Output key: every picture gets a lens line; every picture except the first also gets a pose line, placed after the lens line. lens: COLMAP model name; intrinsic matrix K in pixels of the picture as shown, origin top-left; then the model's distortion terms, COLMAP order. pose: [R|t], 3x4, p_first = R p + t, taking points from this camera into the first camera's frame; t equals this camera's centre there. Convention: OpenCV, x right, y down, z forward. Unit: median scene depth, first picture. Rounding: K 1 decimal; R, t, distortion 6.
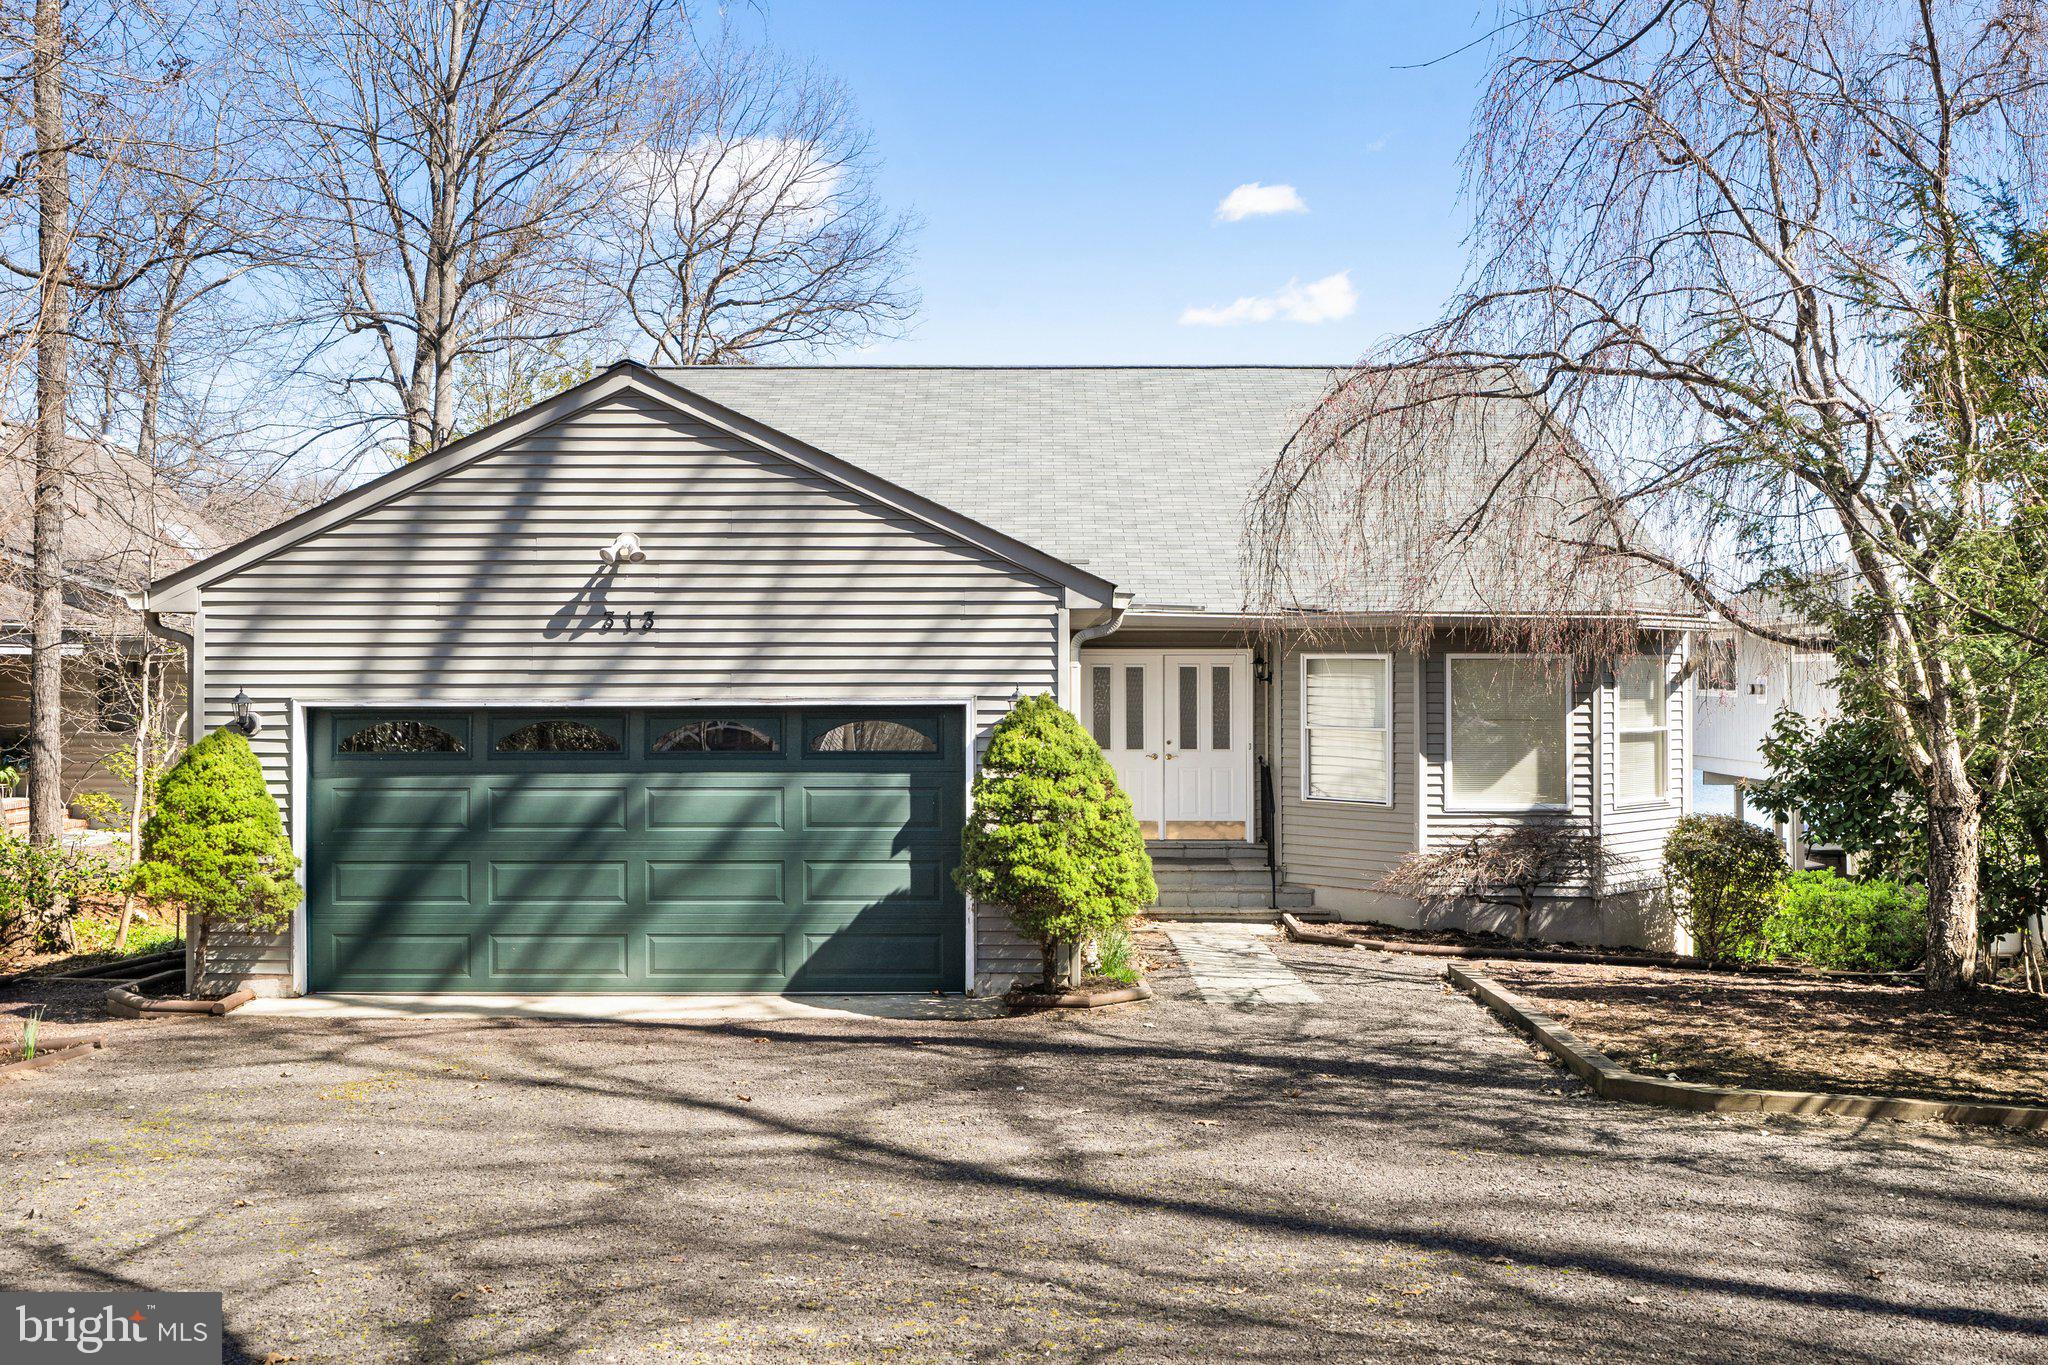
lens RADIAL K [[2065.5, 0, 1022.0], [0, 2065.5, 679.3], [0, 0, 1]] dist [0.016155, 0.000000]
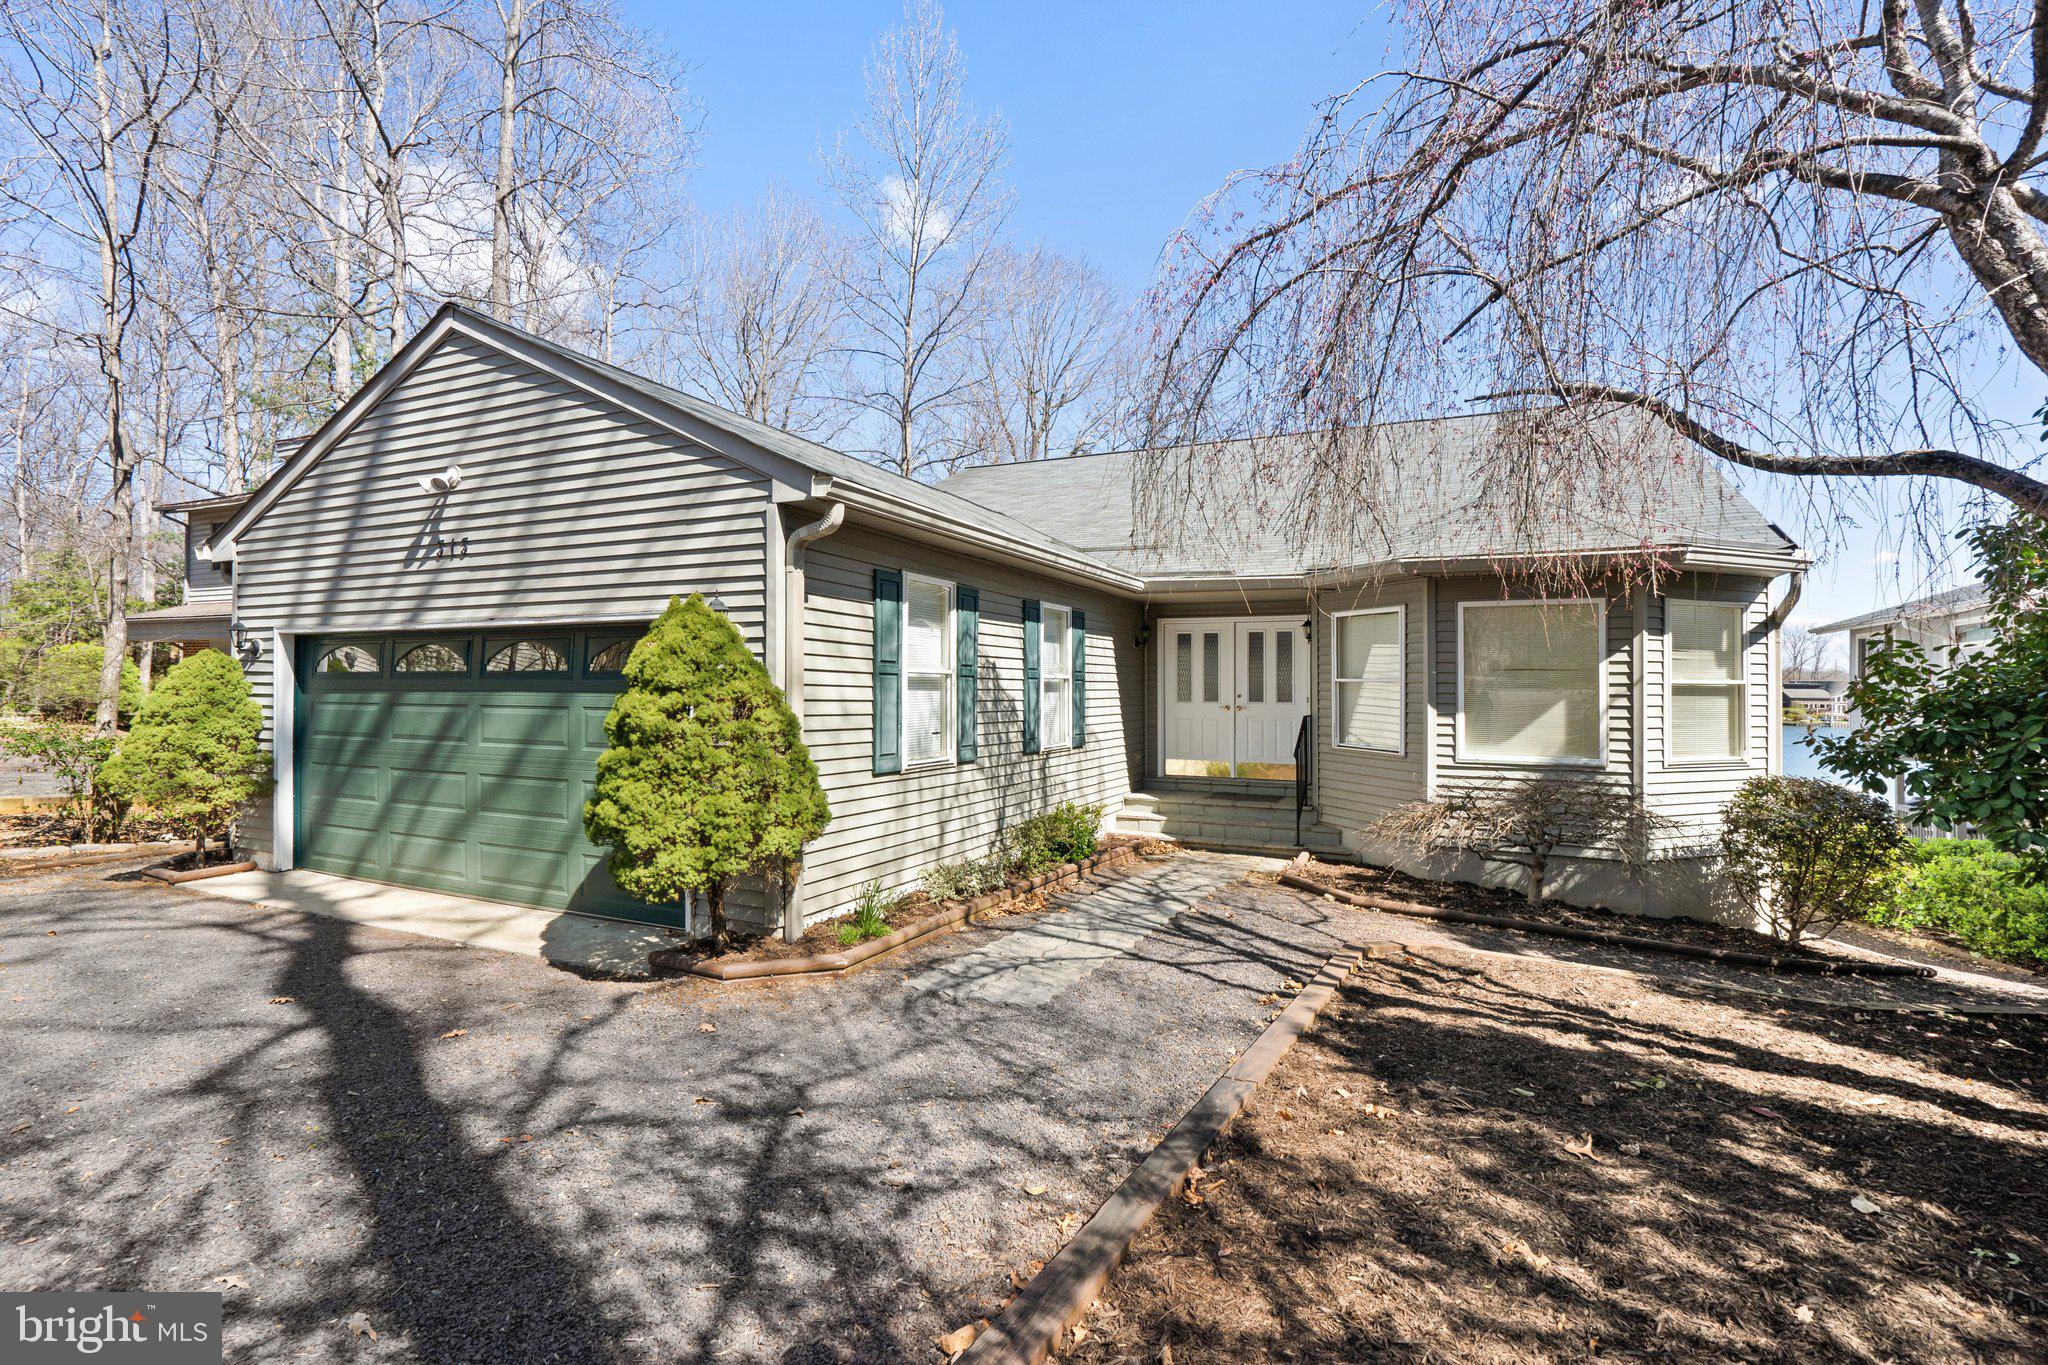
lens RADIAL K [[925.0, 0, 1030.6], [0, 925.0, 689.2], [0, 0, 1]] dist [-0.001494, 0.002682]
pose [[0.904040, 0.006238, -0.427403, 0.209506], [-0.008511, 0.999958, -0.003408, 0.032306], [0.427364, 0.006719, 0.904055, 0.513145]]
